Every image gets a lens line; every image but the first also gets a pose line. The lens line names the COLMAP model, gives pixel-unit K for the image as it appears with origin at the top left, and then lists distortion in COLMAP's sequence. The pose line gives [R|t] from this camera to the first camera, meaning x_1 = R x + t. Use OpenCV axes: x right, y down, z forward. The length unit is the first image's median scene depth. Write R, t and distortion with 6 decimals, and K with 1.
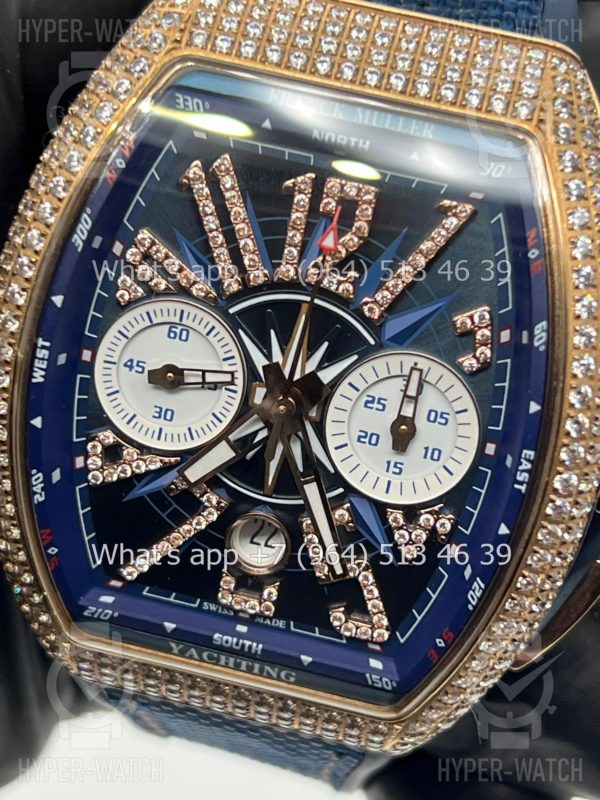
lens RADIAL K [[1915.7, 0, 298.3], [0, 1915.7, 399.5], [0, 0, 1]] dist [0.164520, 0.000000]
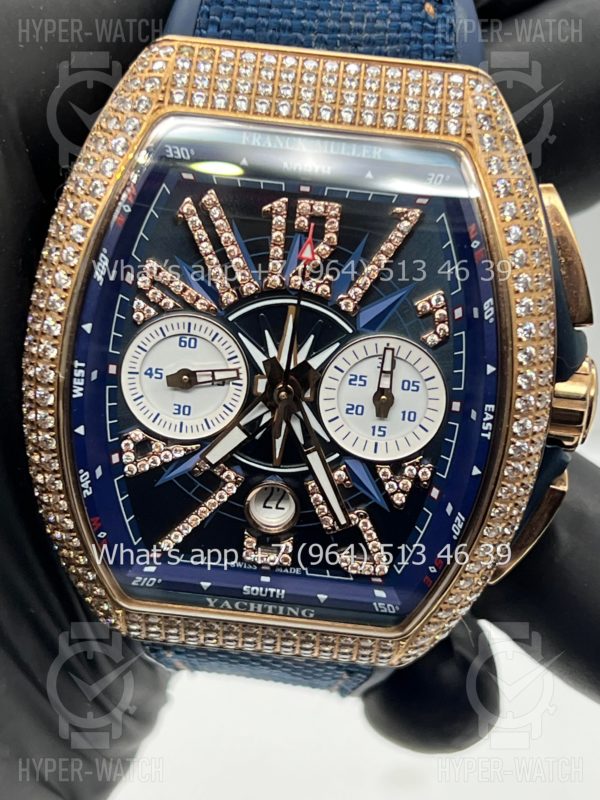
lens RADIAL K [[1915.7, 0, 301.5], [0, 1915.7, 400.4], [0, 0, 1]] dist [0.164520, 0.000000]
pose [[0.990209, -0.121667, 0.068438, -0.078765], [0.119480, 0.992212, 0.035200, -0.032115], [-0.072187, -0.026679, 0.997034, -0.200726]]
